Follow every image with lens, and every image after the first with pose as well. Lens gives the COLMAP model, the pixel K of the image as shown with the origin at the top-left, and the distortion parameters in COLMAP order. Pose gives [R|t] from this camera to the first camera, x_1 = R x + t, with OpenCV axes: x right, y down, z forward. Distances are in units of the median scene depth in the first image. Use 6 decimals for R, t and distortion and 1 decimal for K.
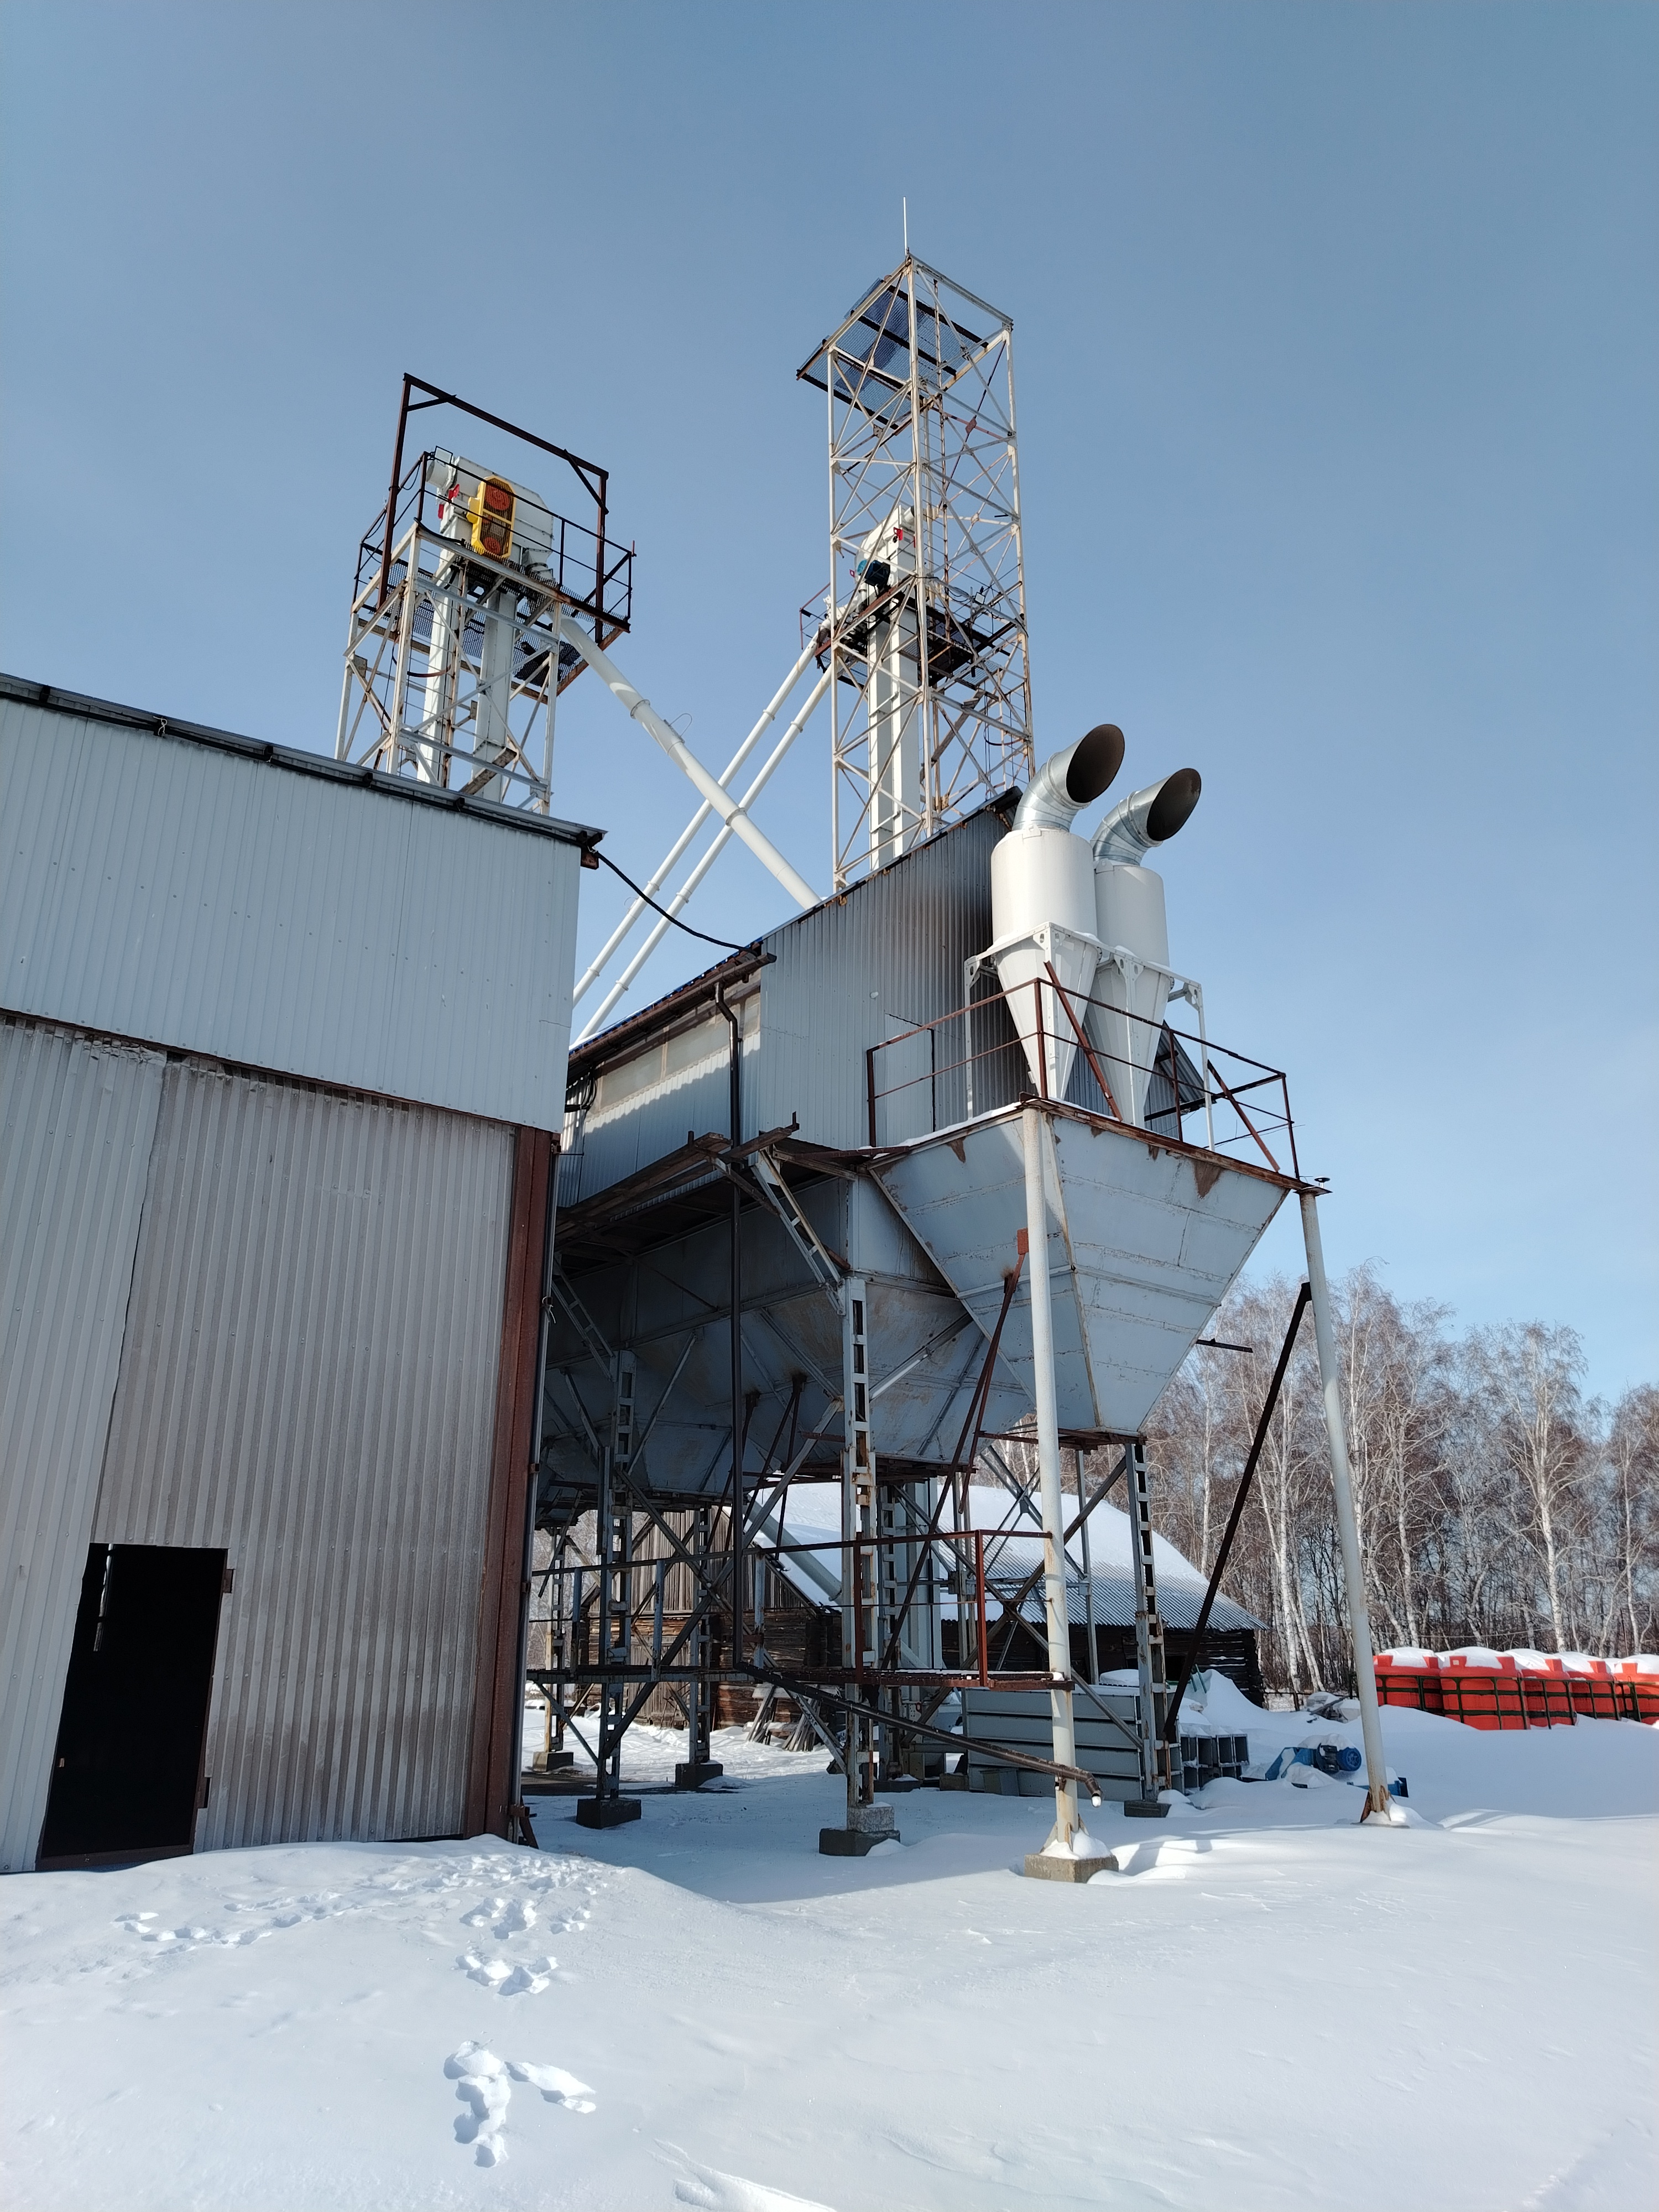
lens RADIAL K [[1514.9, 0, 840.4], [0, 1514.9, 1110.4], [0, 0, 1]] dist [0.021637, -0.030991]
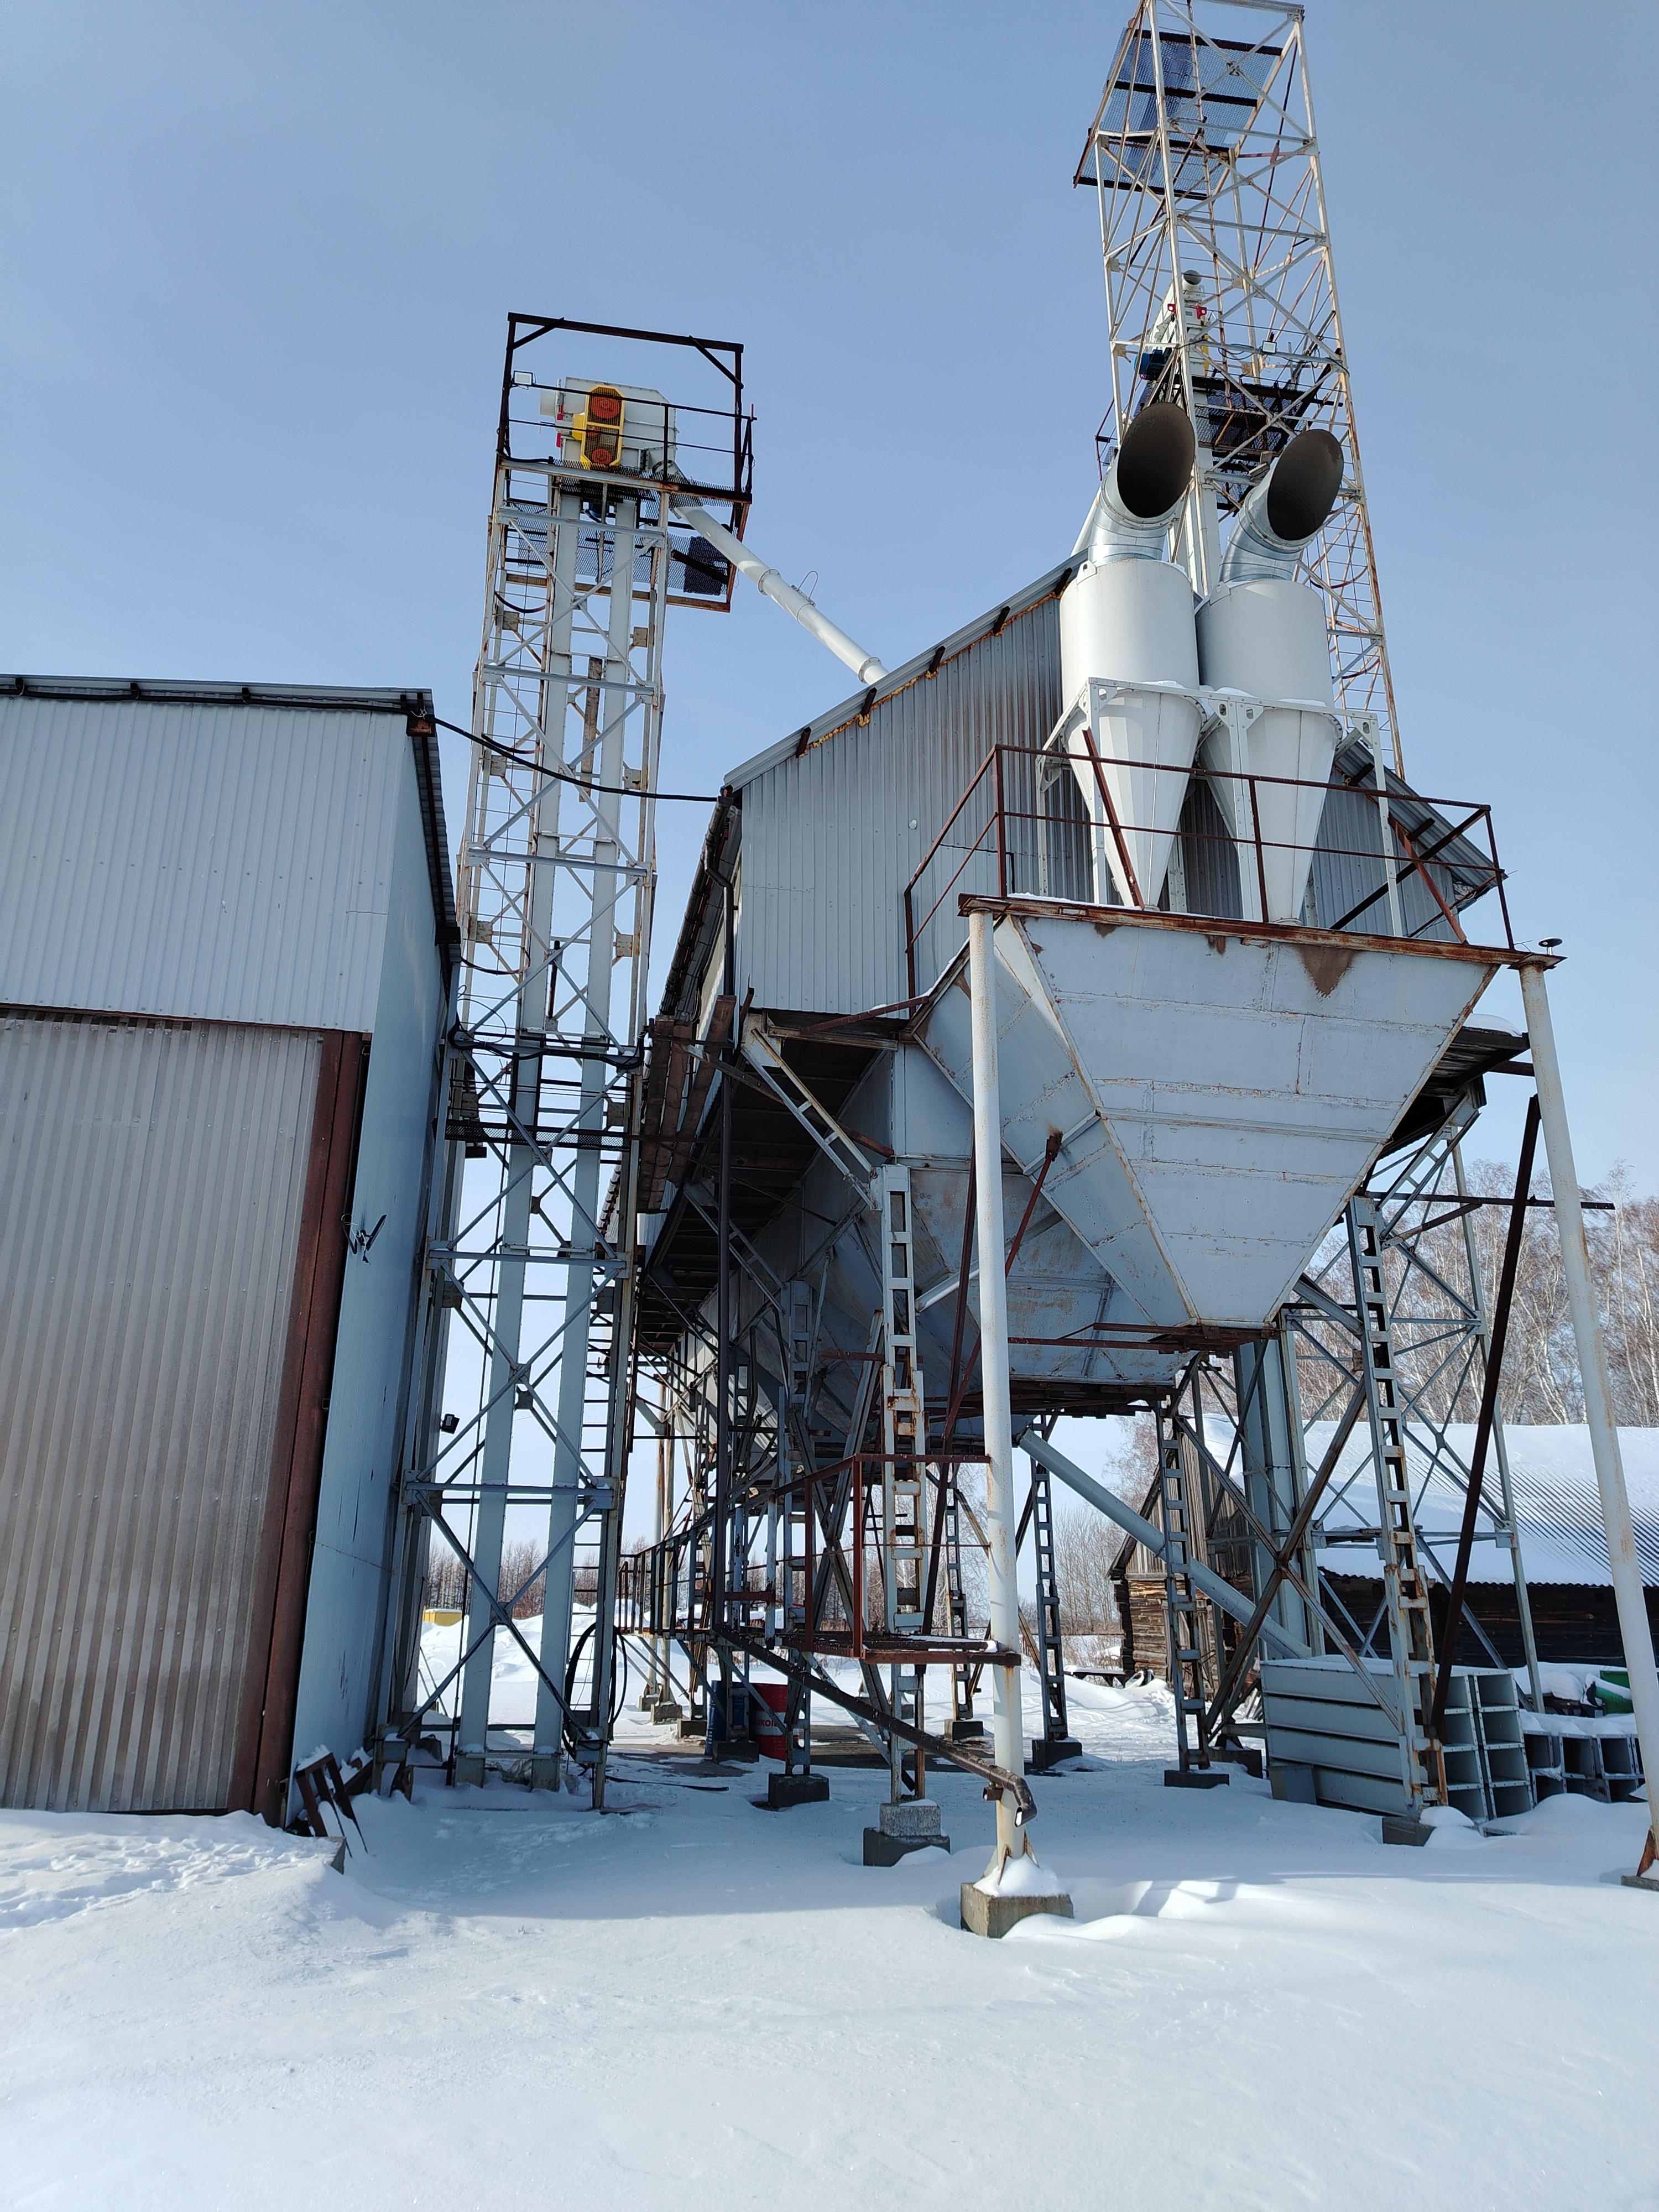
lens RADIAL K [[1514.9, 0, 805.6], [0, 1514.9, 1121.2], [0, 0, 1]] dist [0.021637, -0.030991]
pose [[0.887015, -0.133608, -0.441988, 0.379942], [0.145375, 0.989350, -0.007320, 0.098381], [0.438258, -0.057762, 0.896991, 0.276165]]
